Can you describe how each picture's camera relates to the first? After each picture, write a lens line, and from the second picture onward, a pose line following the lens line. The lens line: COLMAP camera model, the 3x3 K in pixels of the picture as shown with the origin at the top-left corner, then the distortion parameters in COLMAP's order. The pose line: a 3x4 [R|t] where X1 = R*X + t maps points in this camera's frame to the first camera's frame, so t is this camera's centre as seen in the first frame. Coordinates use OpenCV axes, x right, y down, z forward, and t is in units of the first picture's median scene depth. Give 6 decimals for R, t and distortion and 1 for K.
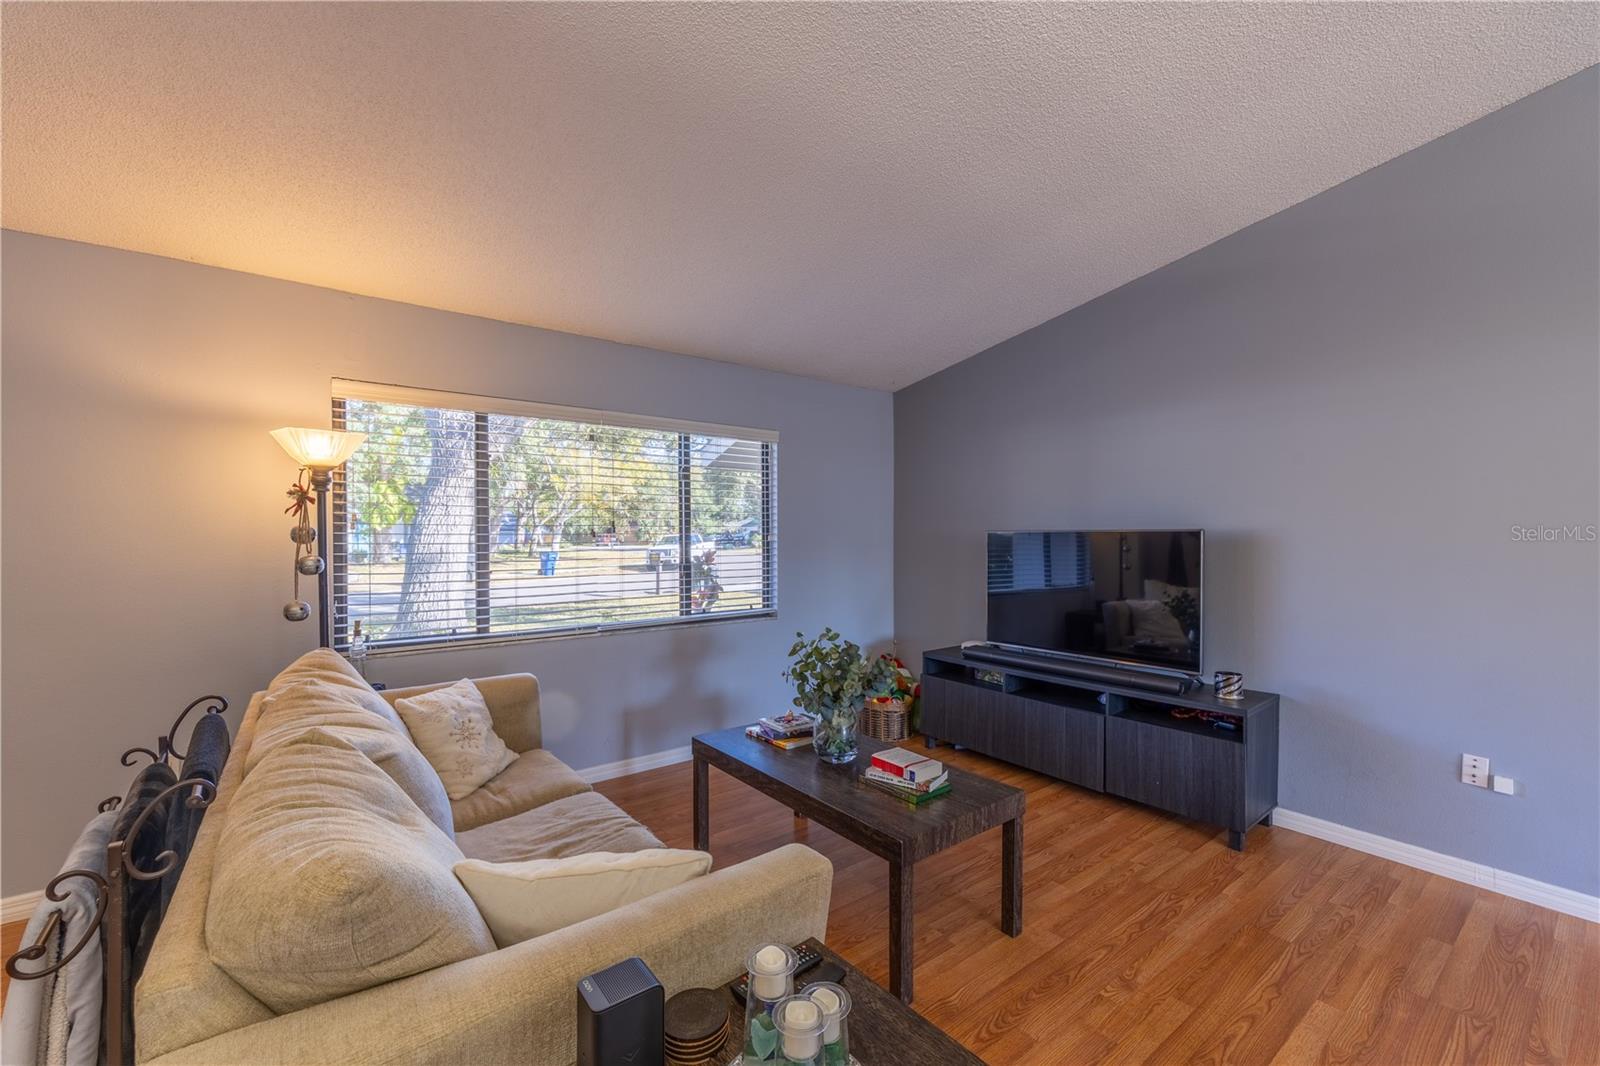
lens RADIAL K [[645.7, 0, 802.6], [0, 645.7, 541.4], [0, 0, 1]] dist [0.001890, 0.000088]
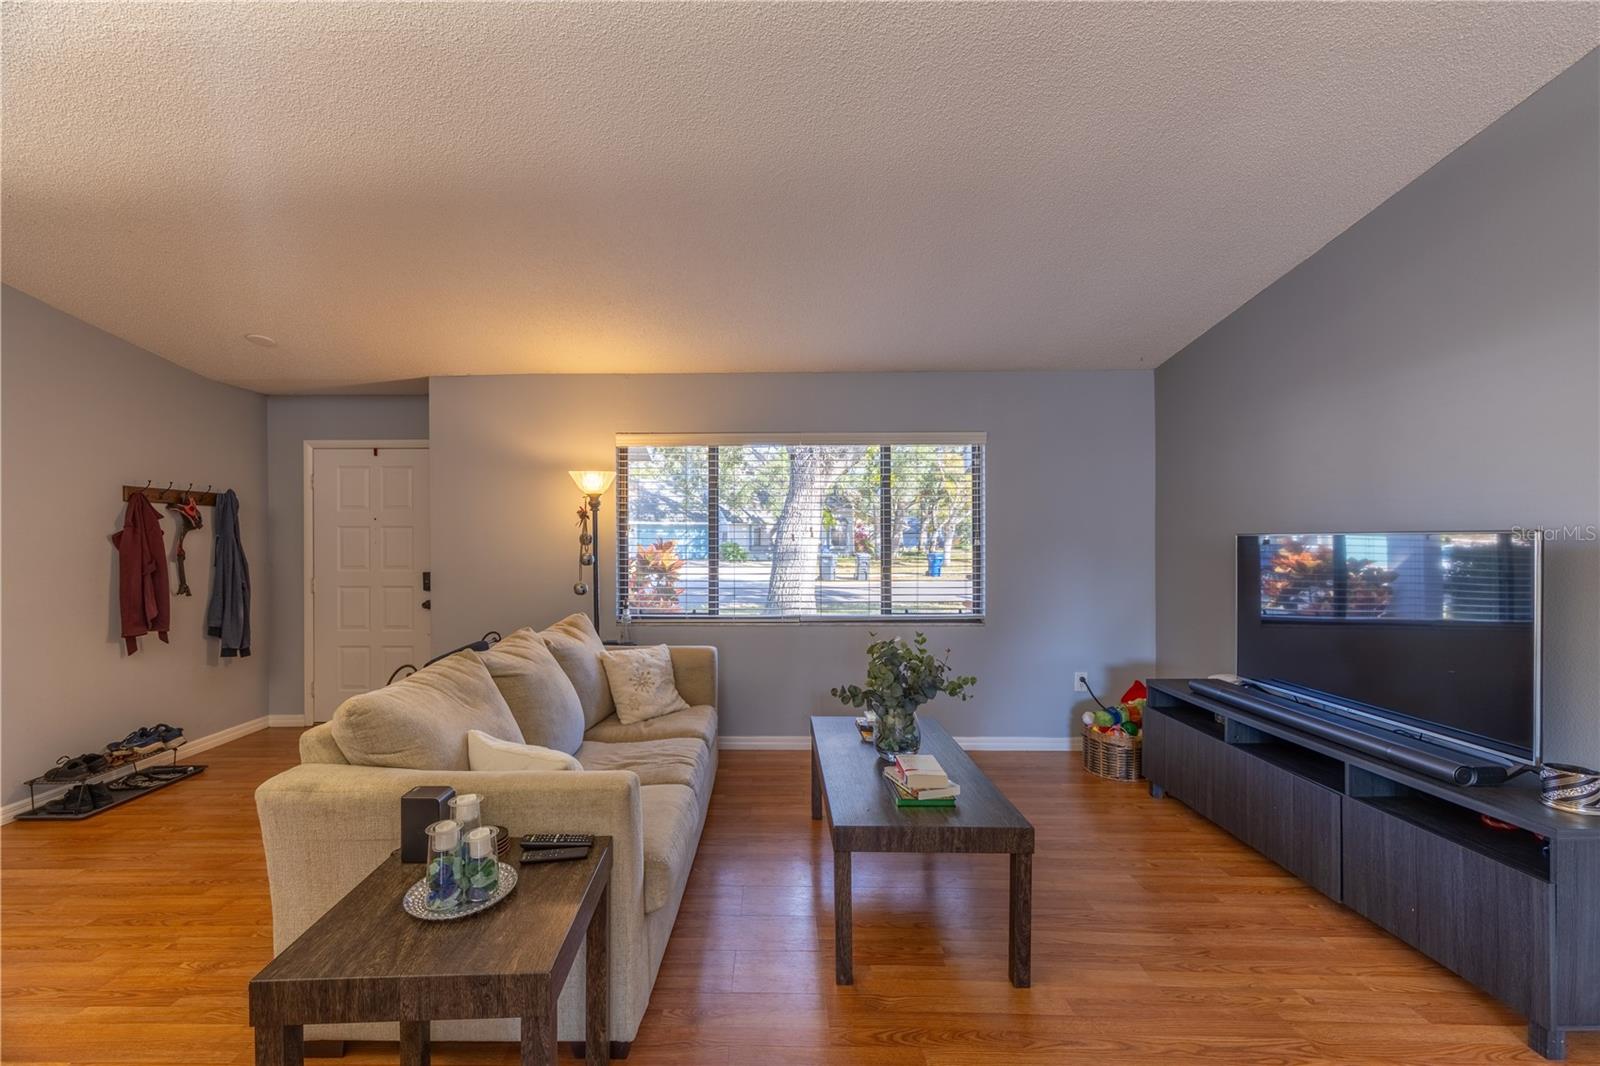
lens RADIAL K [[645.7, 0, 766.9], [0, 645.7, 538.2], [0, 0, 1]] dist [0.001890, 0.000088]
pose [[0.782818, 0.000289, -0.622251, 0.394137], [-0.005894, 0.999958, -0.006951, -0.003572], [0.622223, 0.009109, 0.782787, 0.045814]]
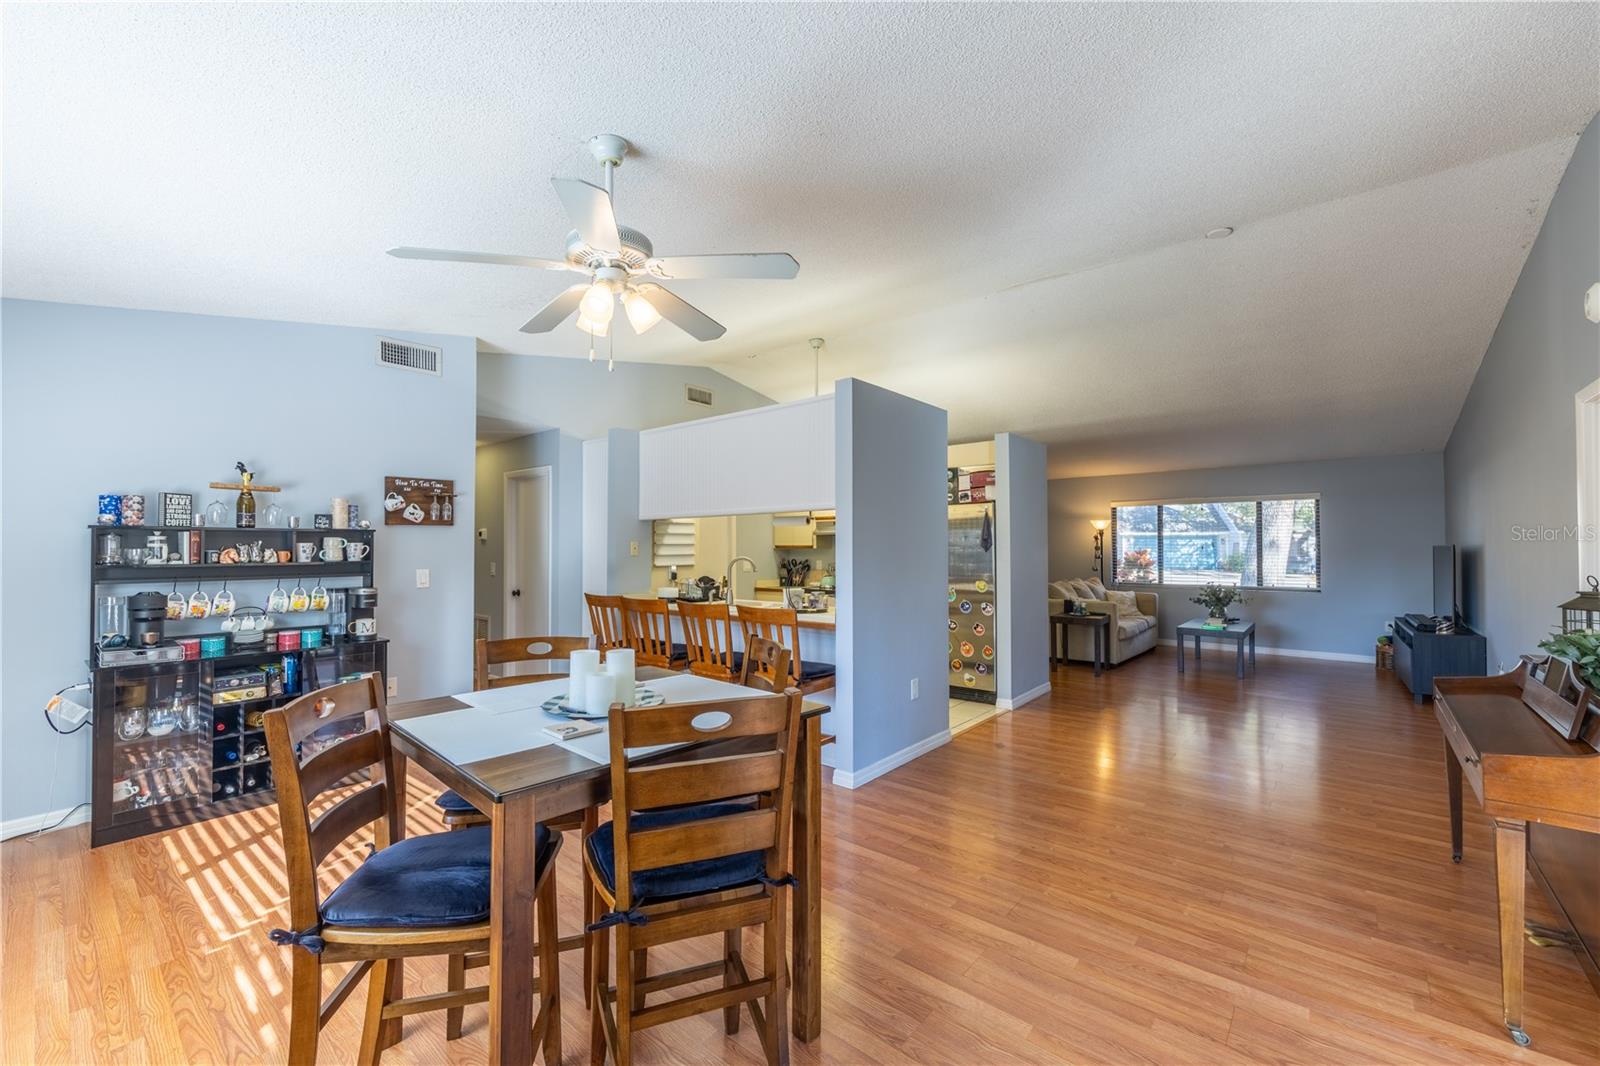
lens RADIAL K [[645.7, 0, 792.3], [0, 645.7, 532.5], [0, 0, 1]] dist [0.001890, 0.000088]
pose [[0.207773, -0.020814, -0.977956, 1.874774], [-0.011225, 0.999657, -0.023661, 0.004584], [0.978113, 0.015893, 0.207468, -1.118167]]
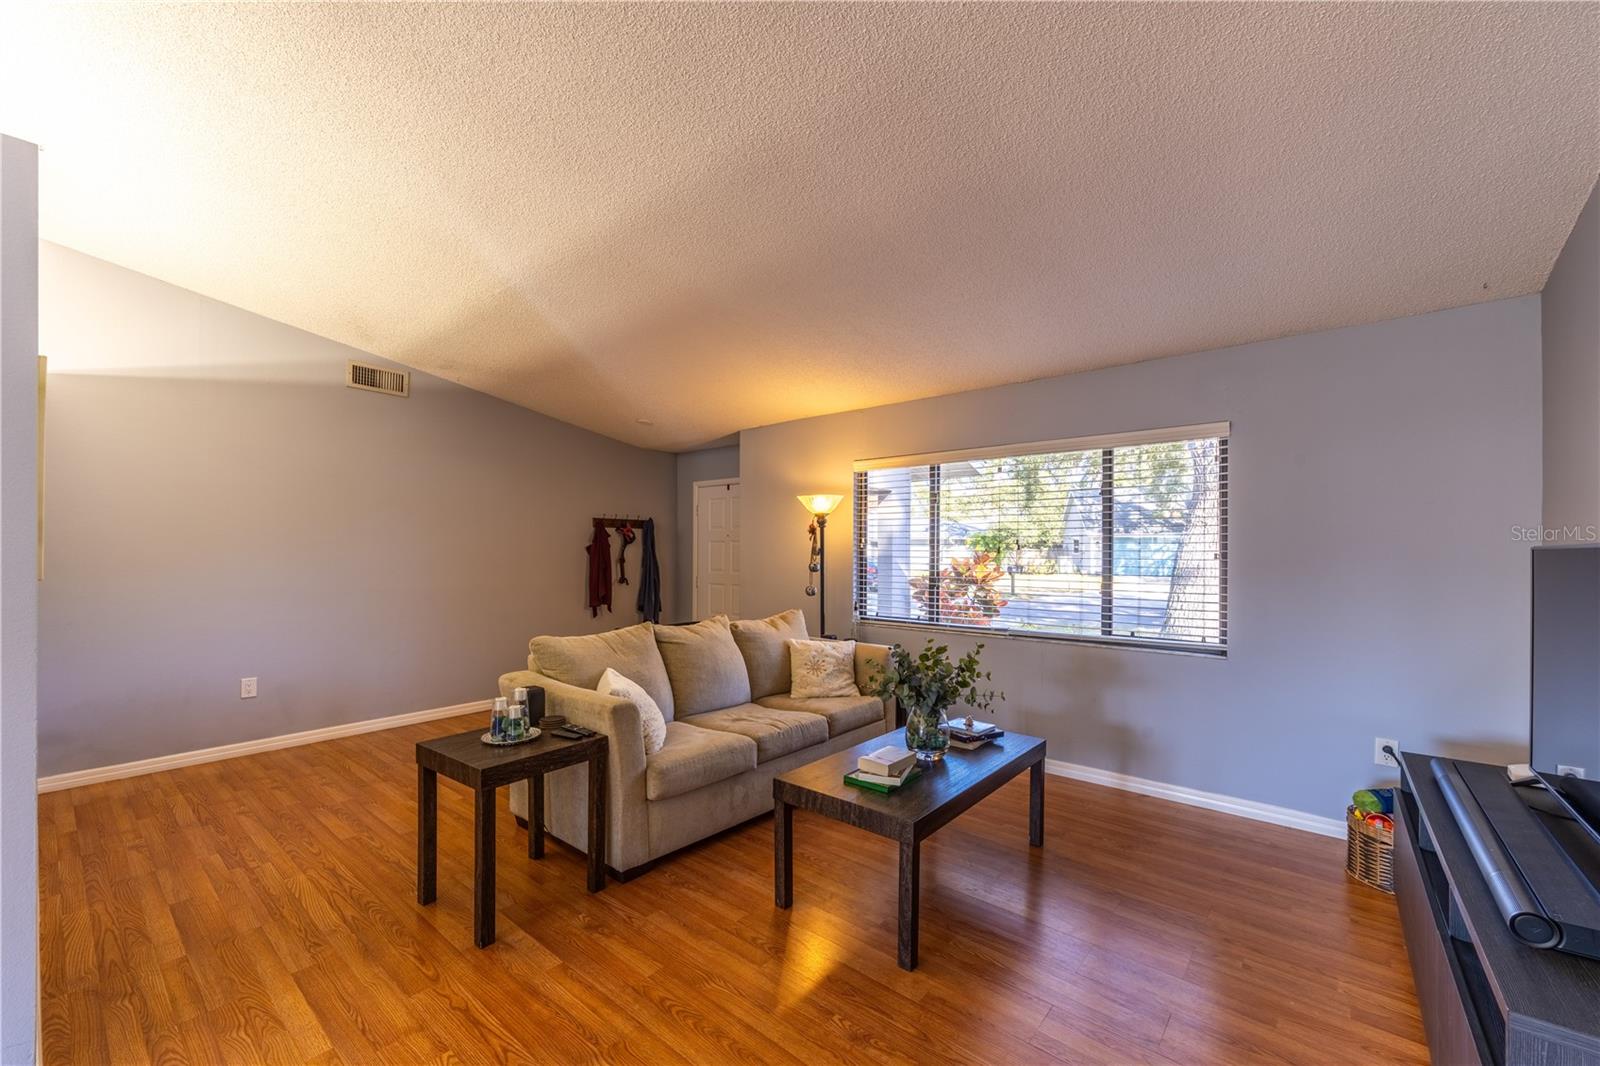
lens RADIAL K [[645.7, 0, 791.8], [0, 645.7, 548.4], [0, 0, 1]] dist [0.001890, 0.000088]
pose [[0.206209, -0.001176, -0.978507, 0.797128], [-0.014254, 0.999890, -0.004205, -0.006140], [0.978404, 0.014815, 0.206170, 0.404136]]
